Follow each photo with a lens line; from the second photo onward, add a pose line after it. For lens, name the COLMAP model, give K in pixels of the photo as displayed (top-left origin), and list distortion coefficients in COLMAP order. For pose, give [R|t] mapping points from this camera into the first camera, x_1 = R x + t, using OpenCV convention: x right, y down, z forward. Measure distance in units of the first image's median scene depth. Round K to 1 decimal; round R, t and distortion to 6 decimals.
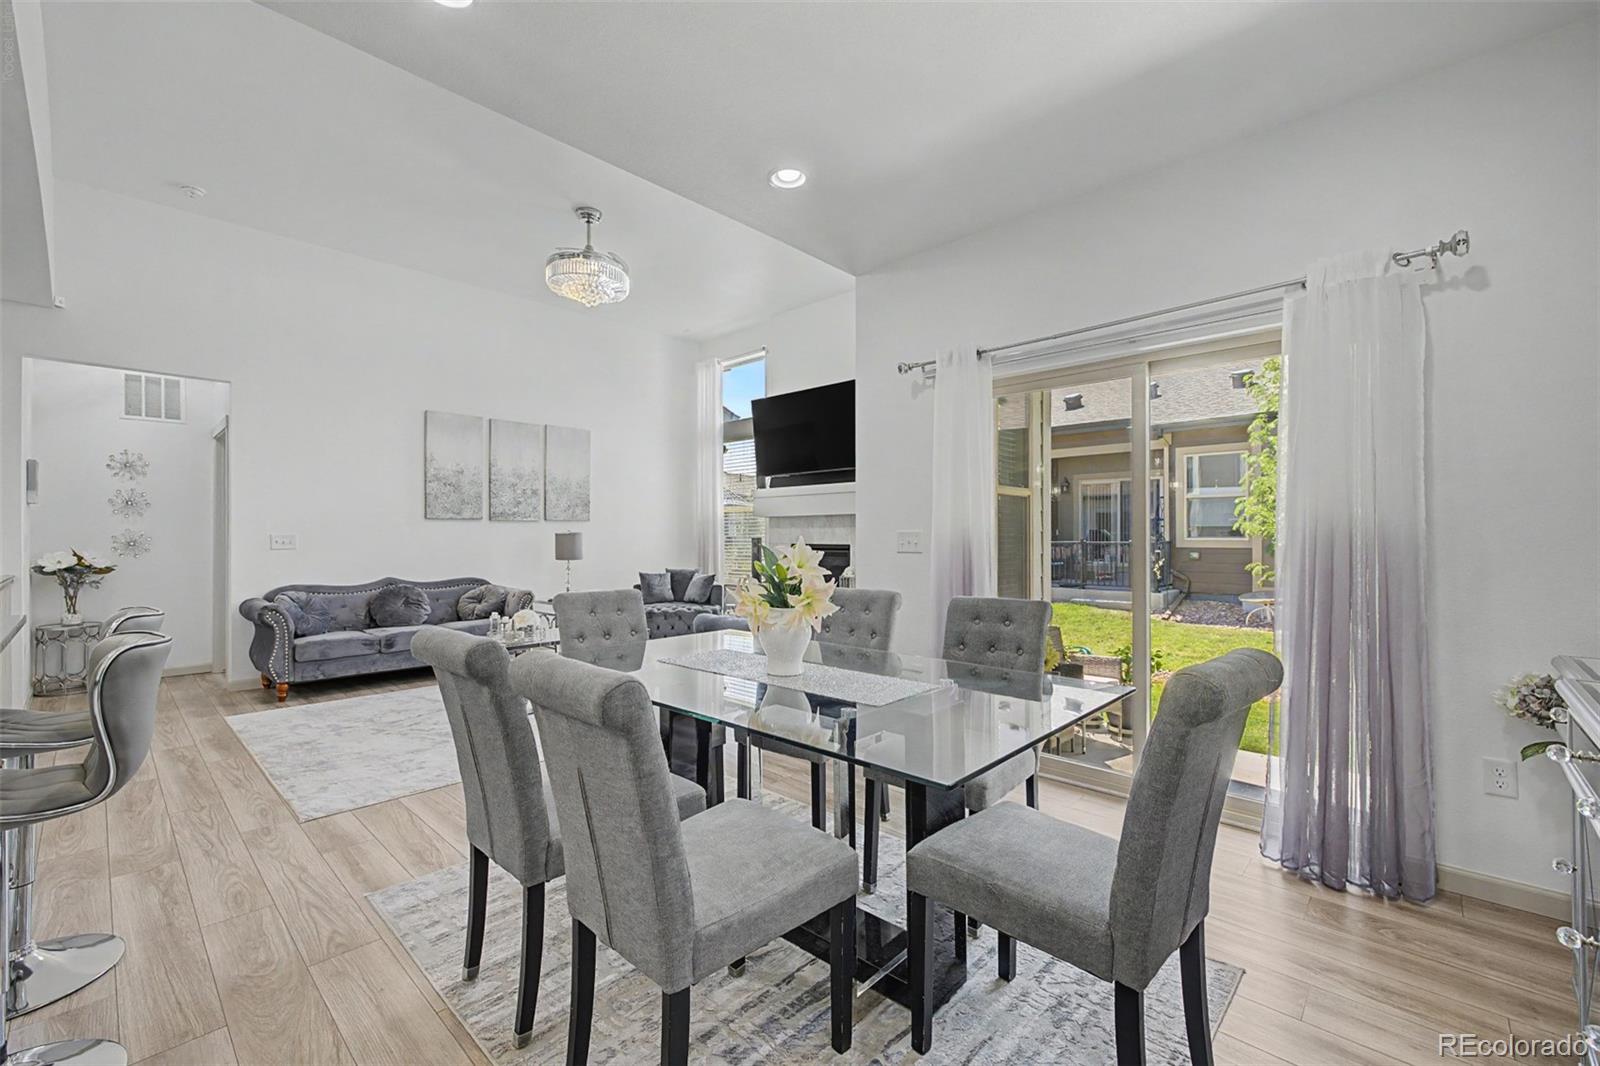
lens RADIAL K [[676.0, 0, 804.8], [0, 676.0, 530.6], [0, 0, 1]] dist [0.013775, -0.002641]
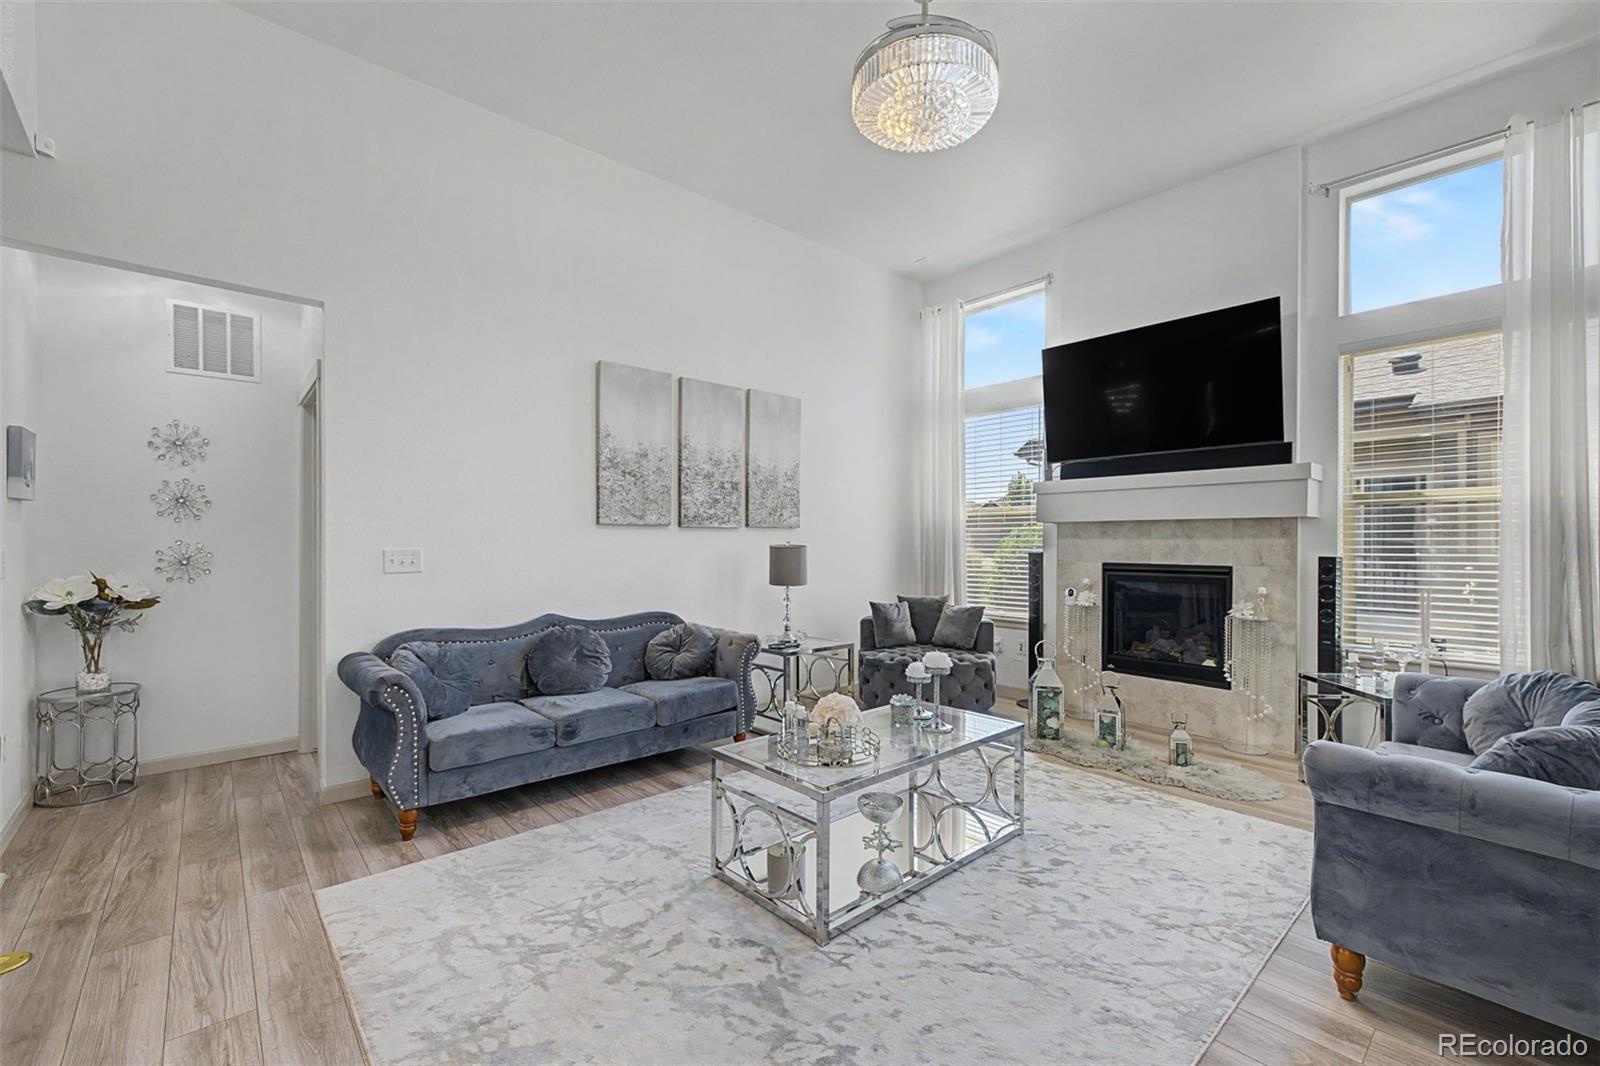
lens RADIAL K [[676.0, 0, 805.0], [0, 676.0, 538.8], [0, 0, 1]] dist [0.013775, -0.002641]
pose [[0.996649, 0.003024, -0.081736, -0.305743], [-0.002558, 0.999980, 0.005804, -0.008110], [0.081752, -0.005576, 0.996637, 0.359606]]
